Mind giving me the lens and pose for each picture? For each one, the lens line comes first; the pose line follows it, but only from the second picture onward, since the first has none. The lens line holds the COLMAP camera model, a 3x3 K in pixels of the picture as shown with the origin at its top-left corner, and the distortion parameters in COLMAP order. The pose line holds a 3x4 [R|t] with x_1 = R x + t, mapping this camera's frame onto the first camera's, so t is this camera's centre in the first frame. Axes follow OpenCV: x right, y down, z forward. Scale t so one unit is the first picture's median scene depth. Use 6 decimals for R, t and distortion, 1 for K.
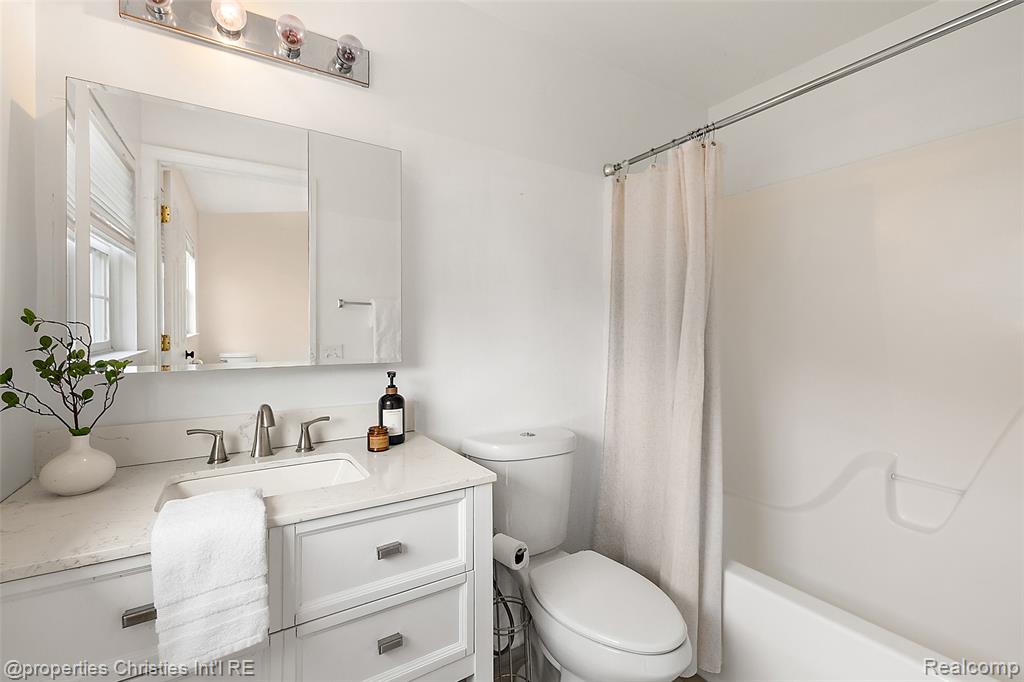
lens RADIAL K [[441.0, 0, 518.3], [0, 441.0, 329.8], [0, 0, 1]] dist [0.003739, -0.000616]
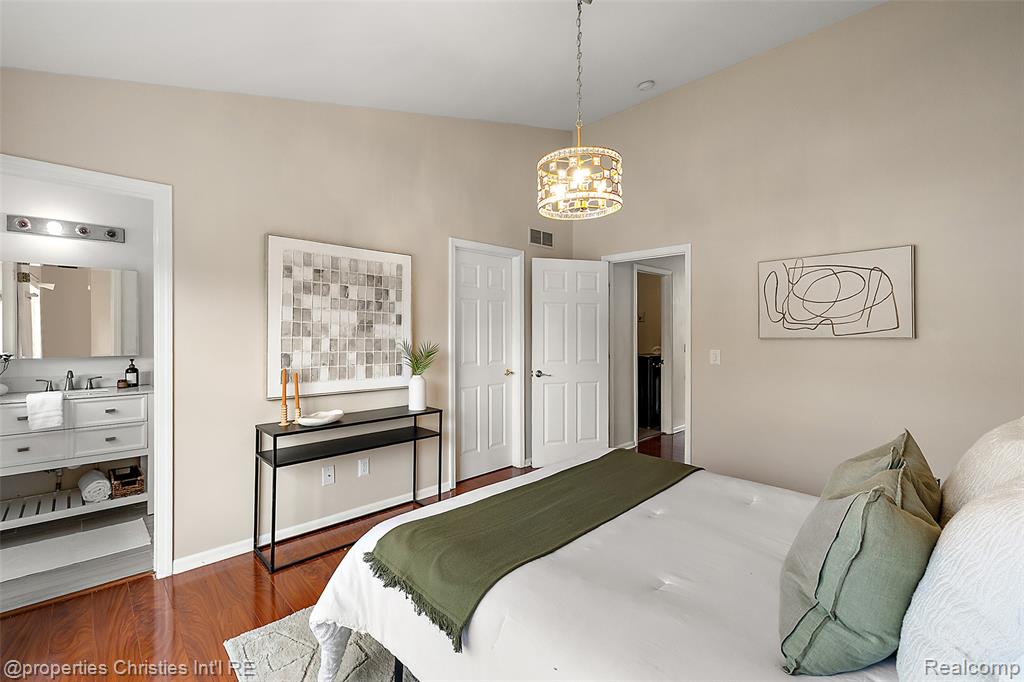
lens RADIAL K [[441.0, 0, 514.9], [0, 441.0, 330.6], [0, 0, 1]] dist [0.003739, -0.000616]
pose [[0.982287, -0.000685, 0.187383, 1.595675], [0.000698, 1.000000, -0.000004, -0.075536], [-0.187383, 0.000135, 0.982287, -2.176305]]
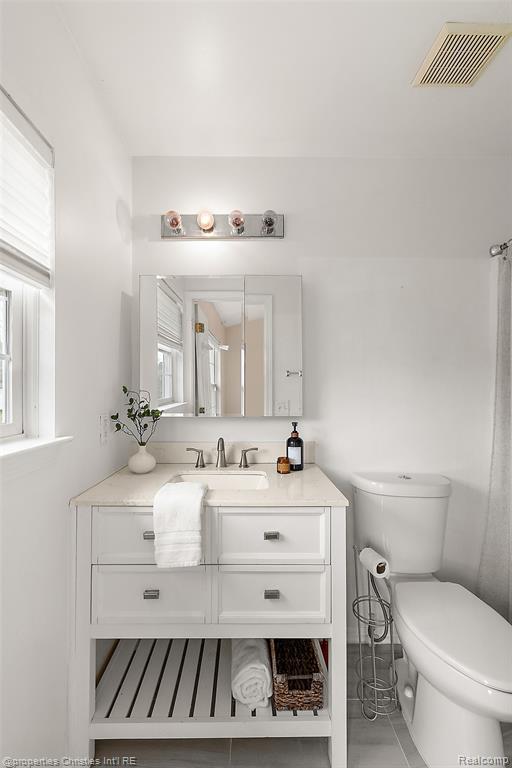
lens RADIAL K [[330.8, 0, 260.5], [0, 330.8, 383.0], [0, 0, 1]] dist [0.003739, -0.000616]
pose [[0.854351, -0.006068, -0.519661, 0.233876], [0.000016, 0.999932, -0.011650, -0.030549], [0.519696, 0.009945, 0.854293, -0.038690]]
